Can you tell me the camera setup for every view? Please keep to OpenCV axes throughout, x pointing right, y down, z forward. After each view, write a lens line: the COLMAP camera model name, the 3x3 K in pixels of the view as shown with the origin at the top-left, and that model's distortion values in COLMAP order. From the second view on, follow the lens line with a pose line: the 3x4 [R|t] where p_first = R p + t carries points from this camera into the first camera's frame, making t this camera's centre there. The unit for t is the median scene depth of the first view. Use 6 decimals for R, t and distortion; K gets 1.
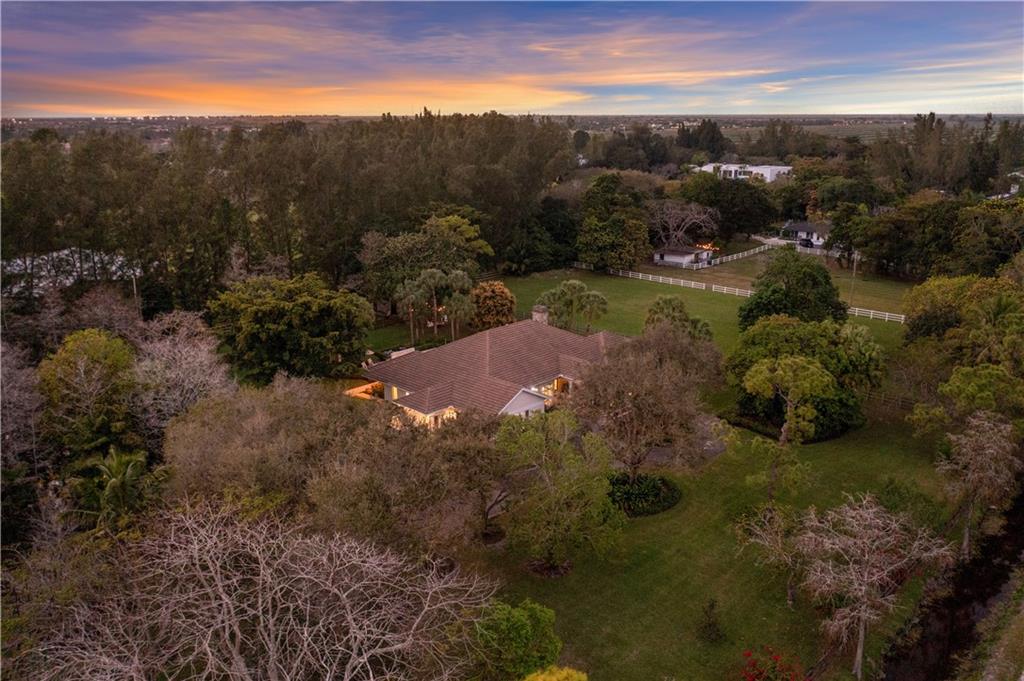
lens RADIAL K [[819.4, 0, 510.6], [0, 819.4, 321.7], [0, 0, 1]] dist [-0.005945, 0.001021]
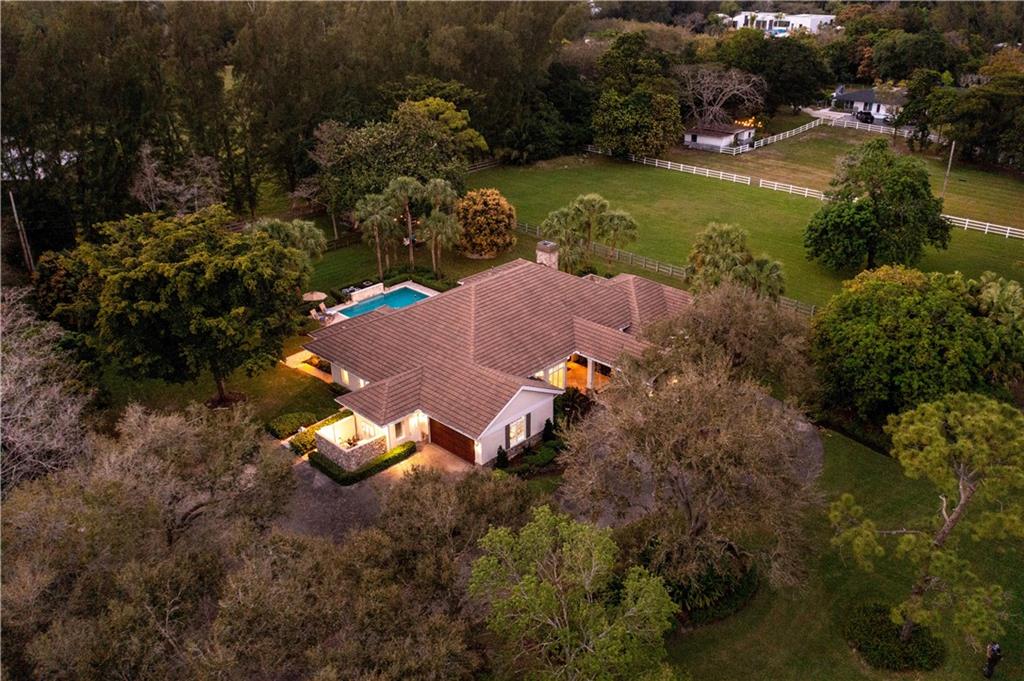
lens RADIAL K [[819.4, 0, 510.6], [0, 819.4, 321.7], [0, 0, 1]] dist [-0.005945, 0.001021]
pose [[0.999967, -0.003861, -0.007098, 0.005689], [0.005047, 0.984459, 0.175541, -0.049858], [0.006310, -0.175571, 0.984447, 0.179255]]
